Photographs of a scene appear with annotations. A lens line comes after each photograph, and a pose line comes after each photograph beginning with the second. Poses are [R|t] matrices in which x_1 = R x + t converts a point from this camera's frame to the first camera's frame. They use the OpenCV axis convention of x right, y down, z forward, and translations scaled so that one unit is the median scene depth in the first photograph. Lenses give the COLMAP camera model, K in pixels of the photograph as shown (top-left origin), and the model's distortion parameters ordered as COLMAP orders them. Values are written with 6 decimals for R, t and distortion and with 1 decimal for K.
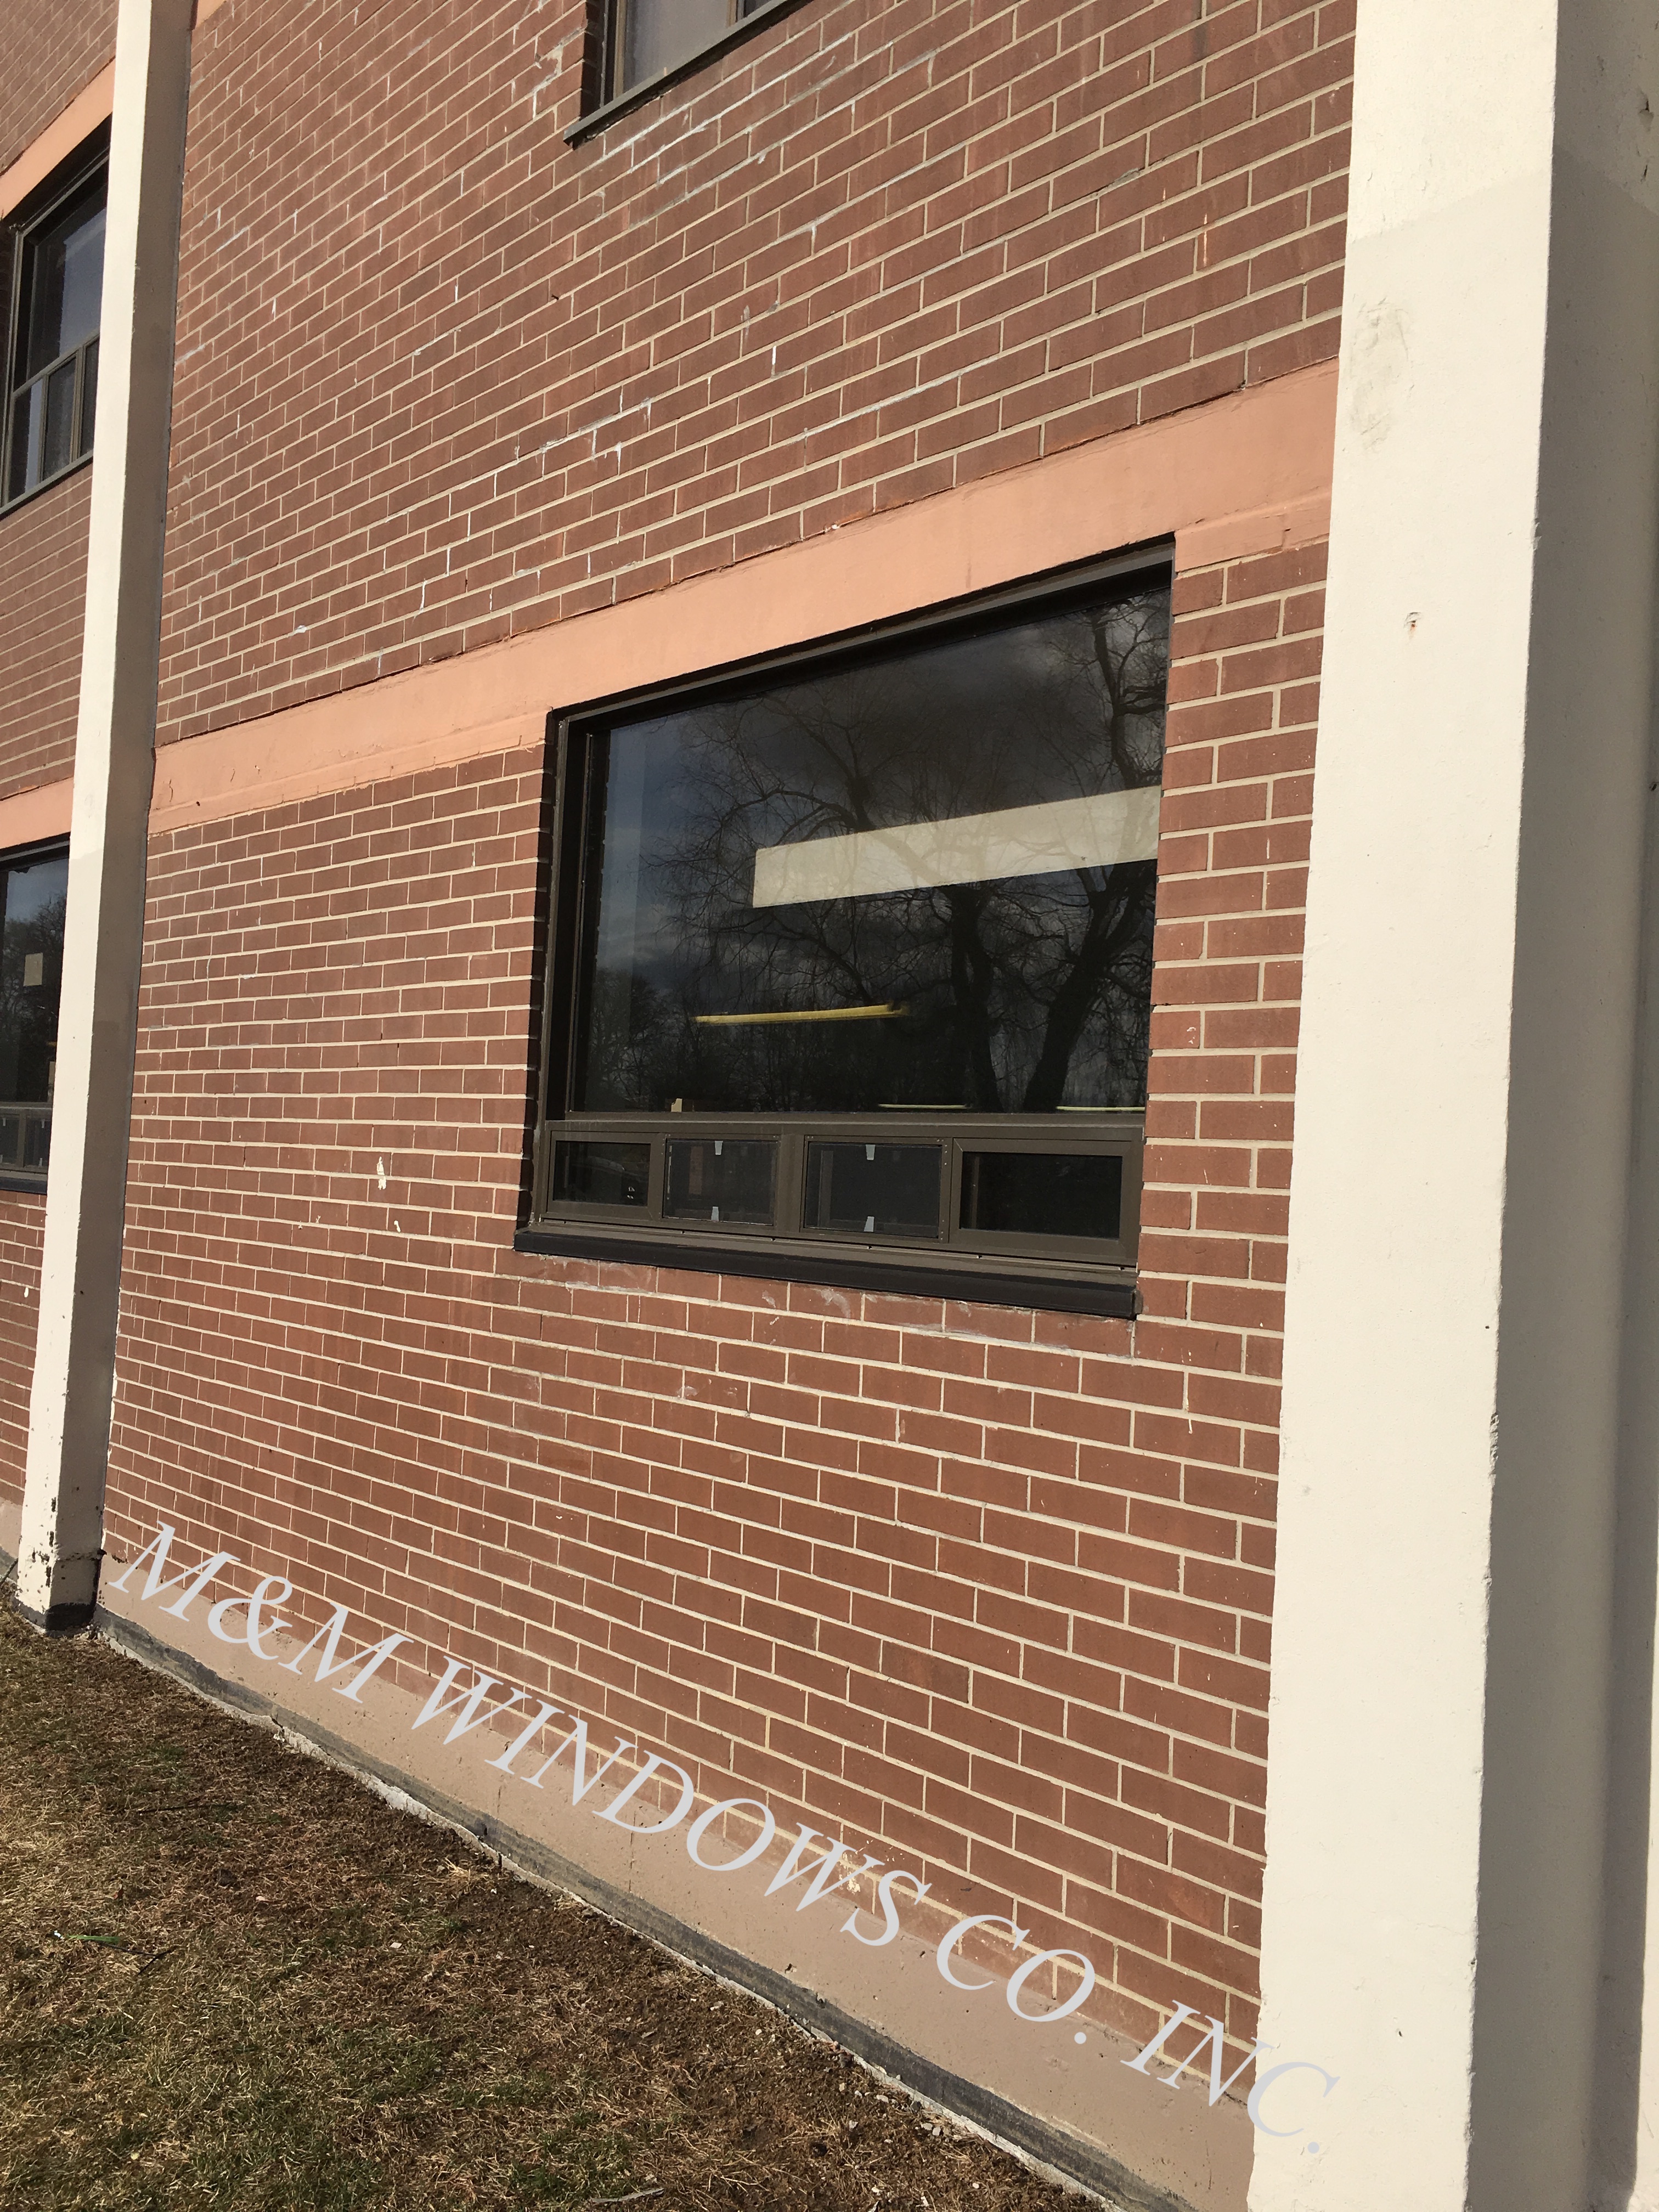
lens RADIAL K [[1891.3, 0, 829.5], [0, 1891.3, 1106.0], [0, 0, 1]] dist [0.099596, -0.134644]
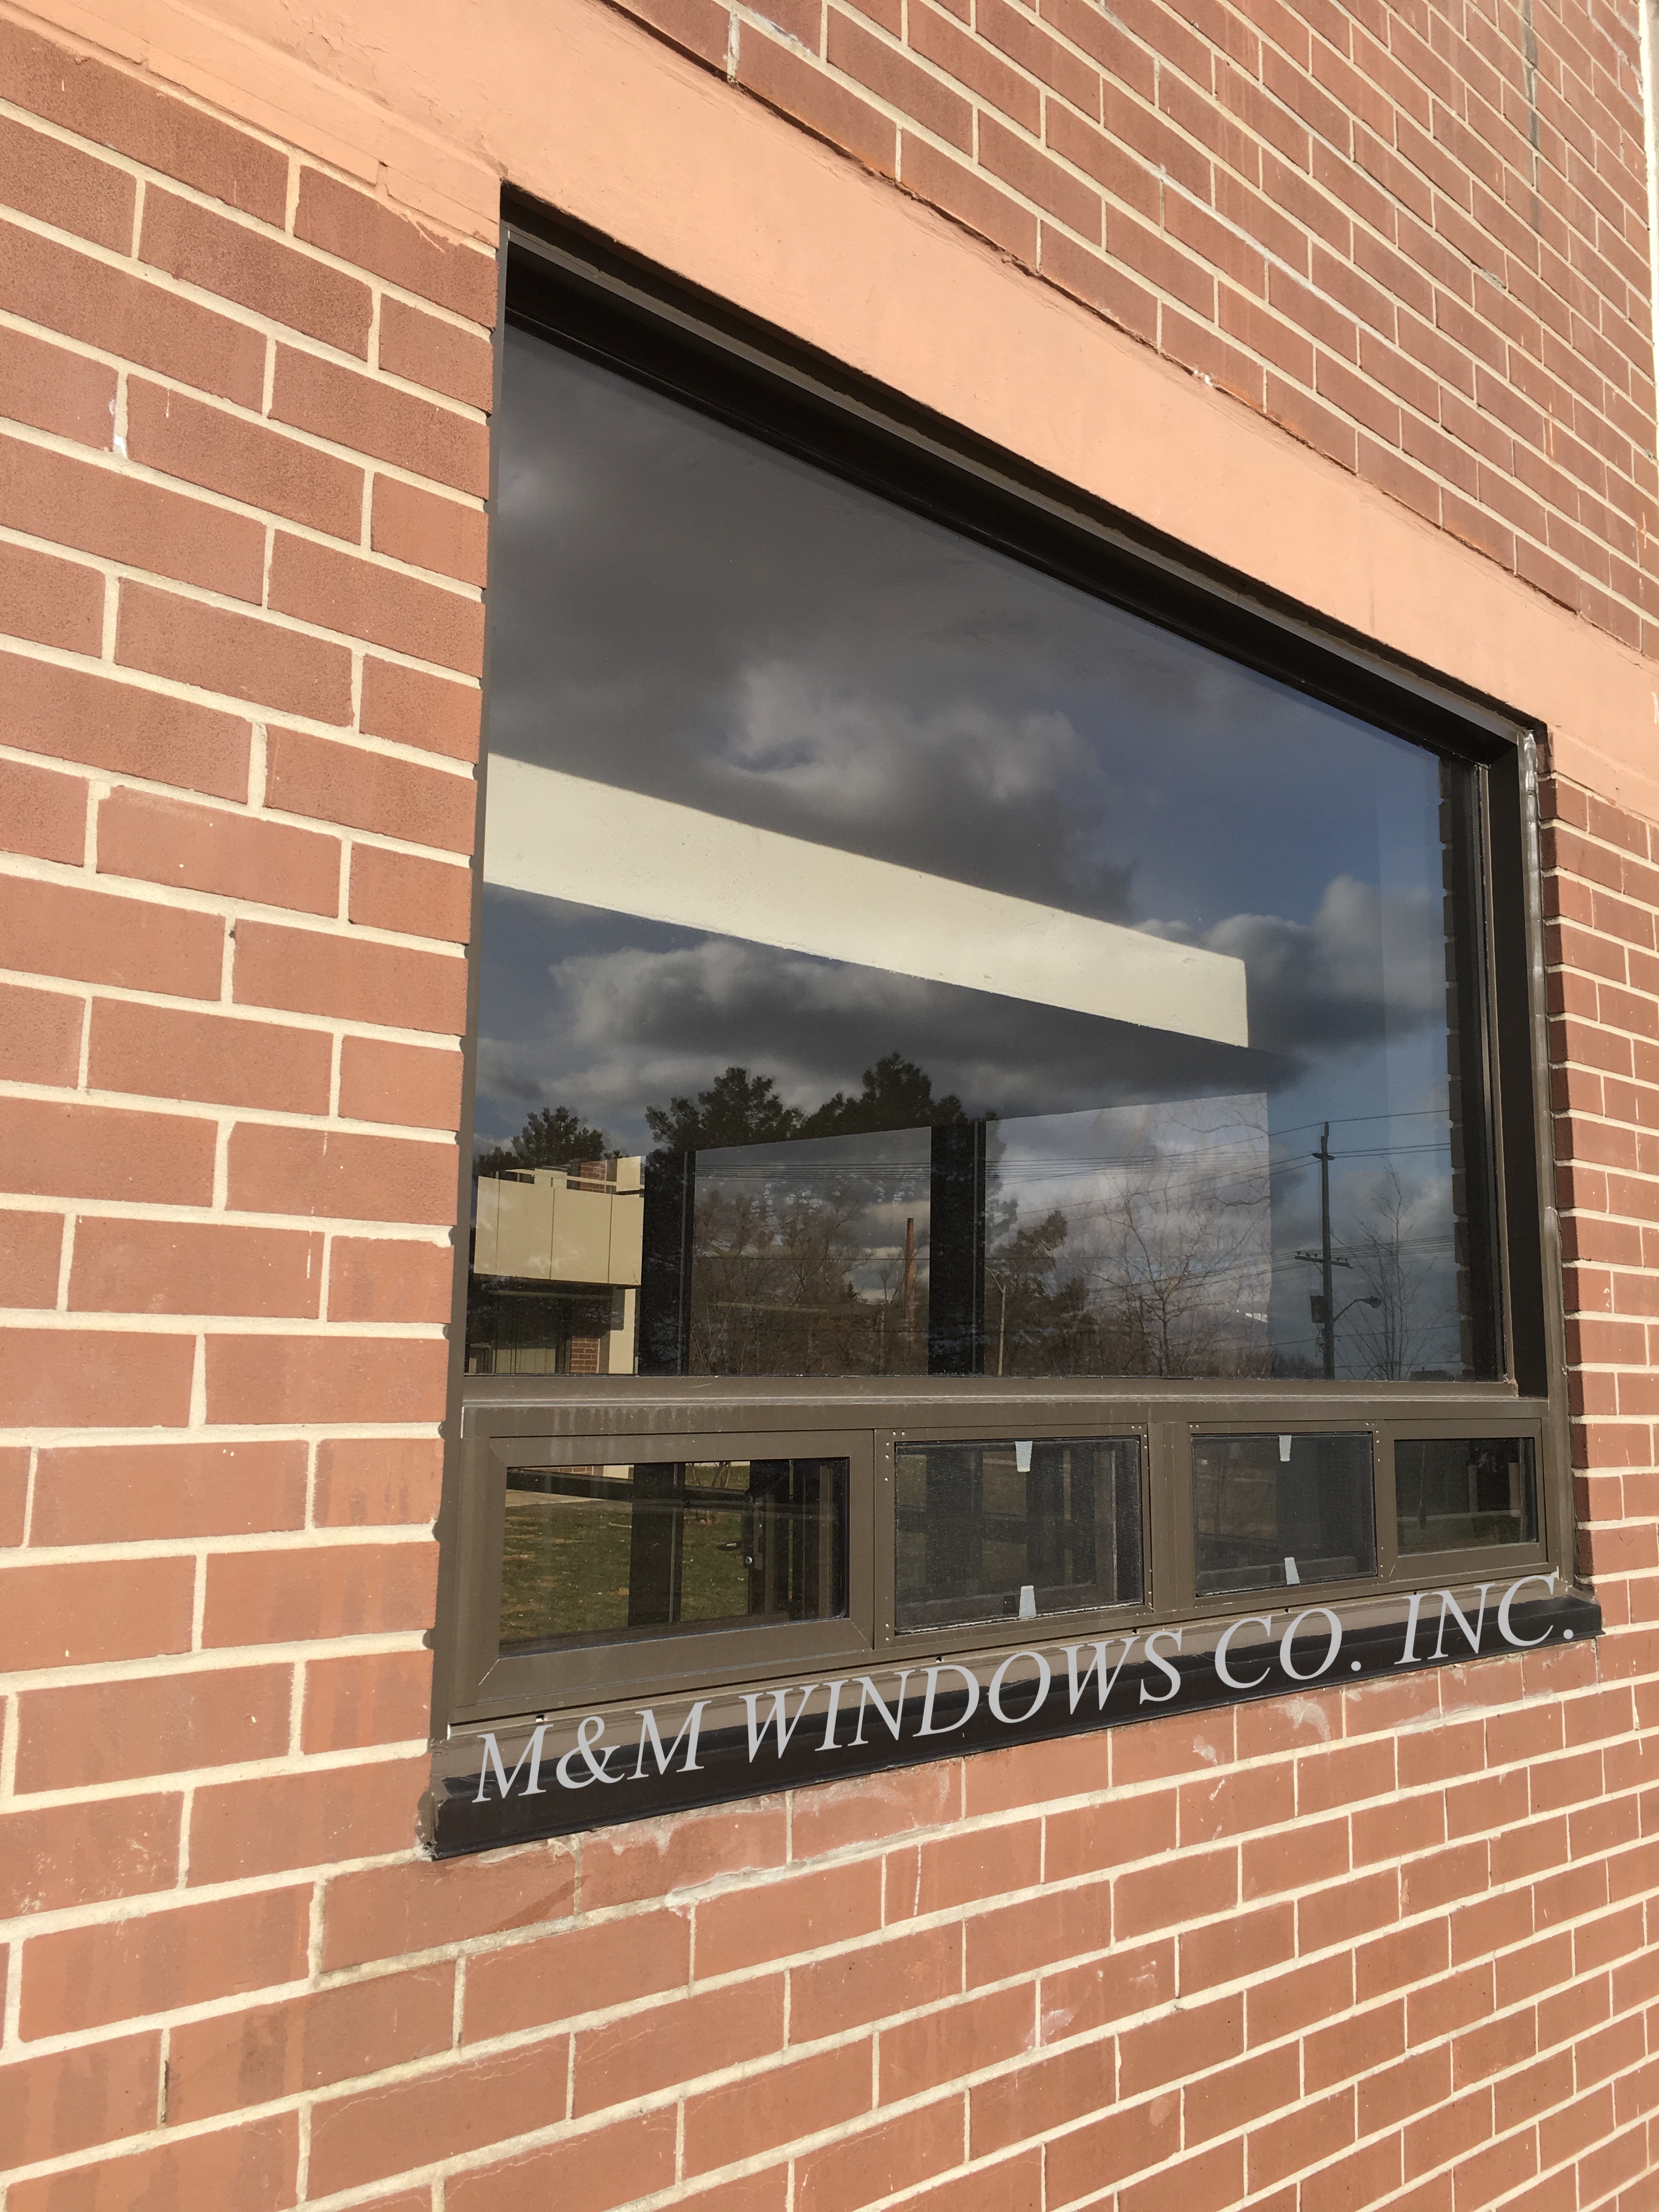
lens RADIAL K [[1891.3, 0, 829.5], [0, 1891.3, 1106.0], [0, 0, 1]] dist [0.099596, -0.134644]
pose [[-0.041022, 0.092549, 0.994863, -0.542044], [-0.050140, 0.994256, -0.094560, -0.017682], [-0.997899, -0.053761, -0.036146, 1.085710]]
